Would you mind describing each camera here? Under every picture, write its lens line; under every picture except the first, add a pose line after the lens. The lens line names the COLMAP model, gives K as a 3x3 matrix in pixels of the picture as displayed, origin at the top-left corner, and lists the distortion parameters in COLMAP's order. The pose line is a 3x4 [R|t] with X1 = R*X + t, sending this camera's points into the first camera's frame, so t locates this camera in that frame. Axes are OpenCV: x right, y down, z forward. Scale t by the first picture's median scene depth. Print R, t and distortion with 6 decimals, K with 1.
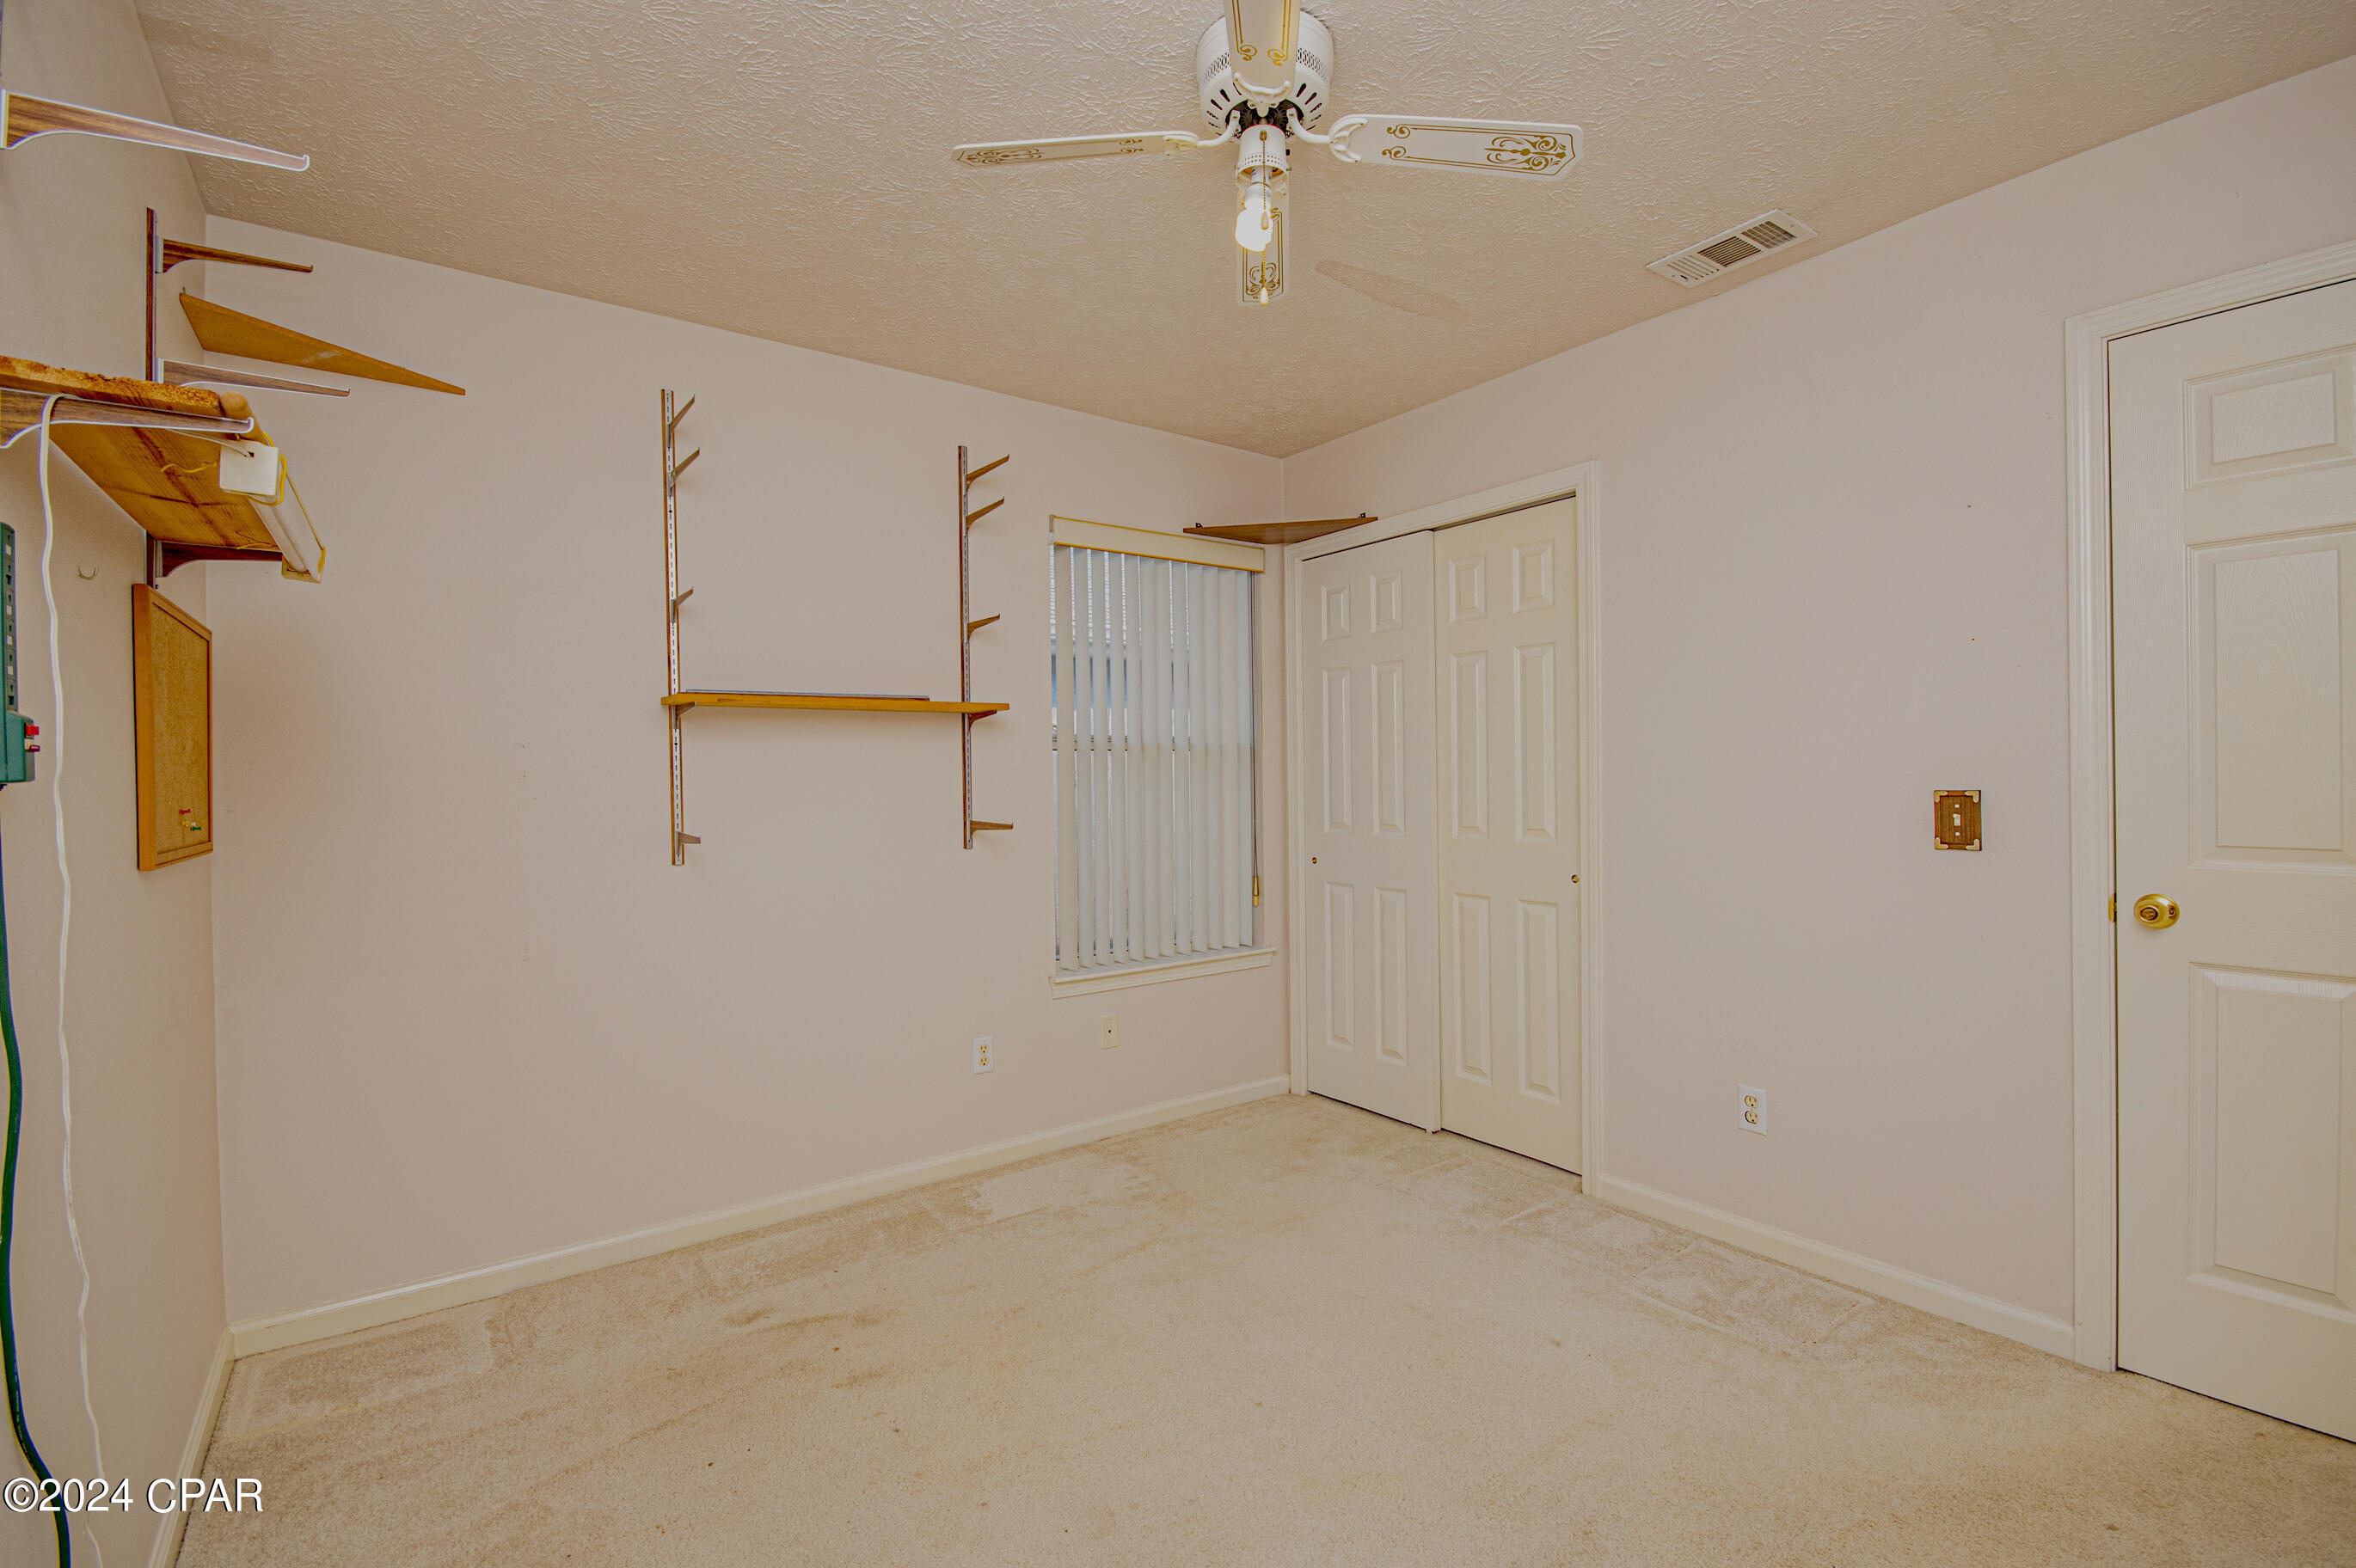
lens RADIAL K [[1033.0, 0, 1188.1], [0, 1033.0, 783.6], [0, 0, 1]] dist [0.000005, -0.013347]
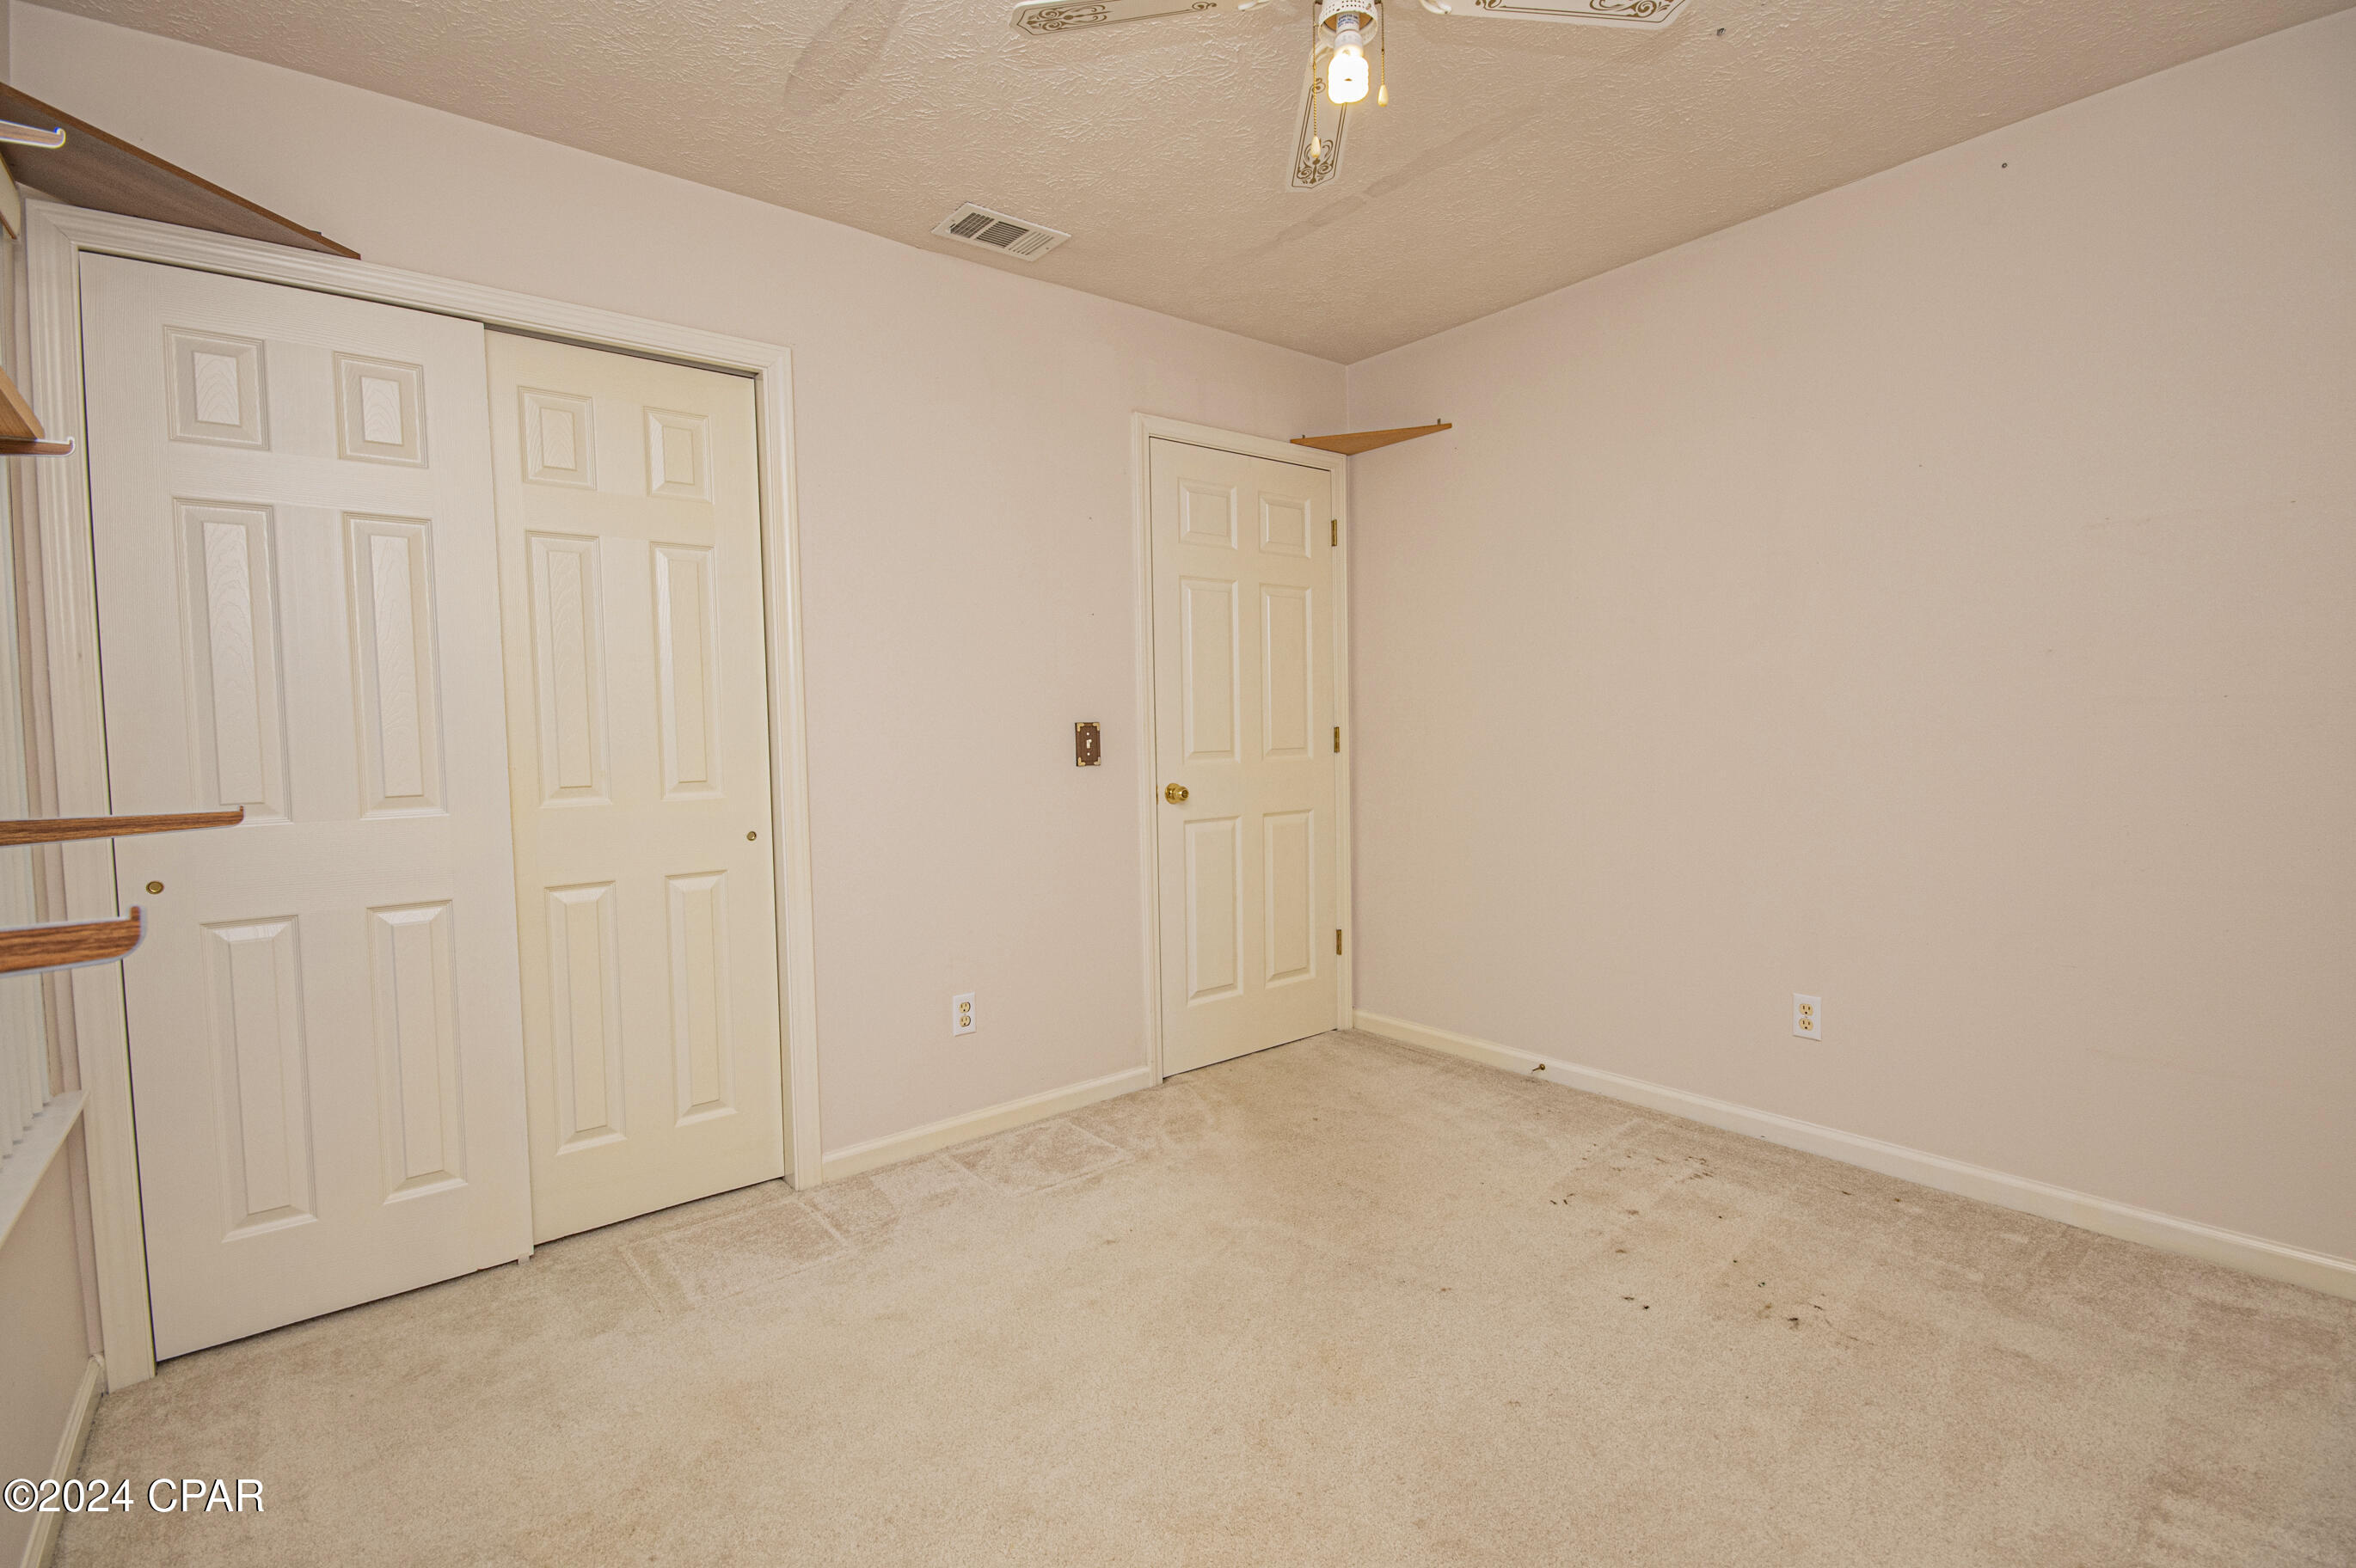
lens RADIAL K [[1120.9, 0, 1183.2], [0, 1120.9, 778.4], [0, 0, 1]] dist [0.000746, -0.000311]
pose [[-0.072027, -0.036688, 0.996728, -0.749749], [0.025843, 0.998919, 0.038636, 0.026435], [-0.997068, 0.028541, -0.071001, 0.959053]]
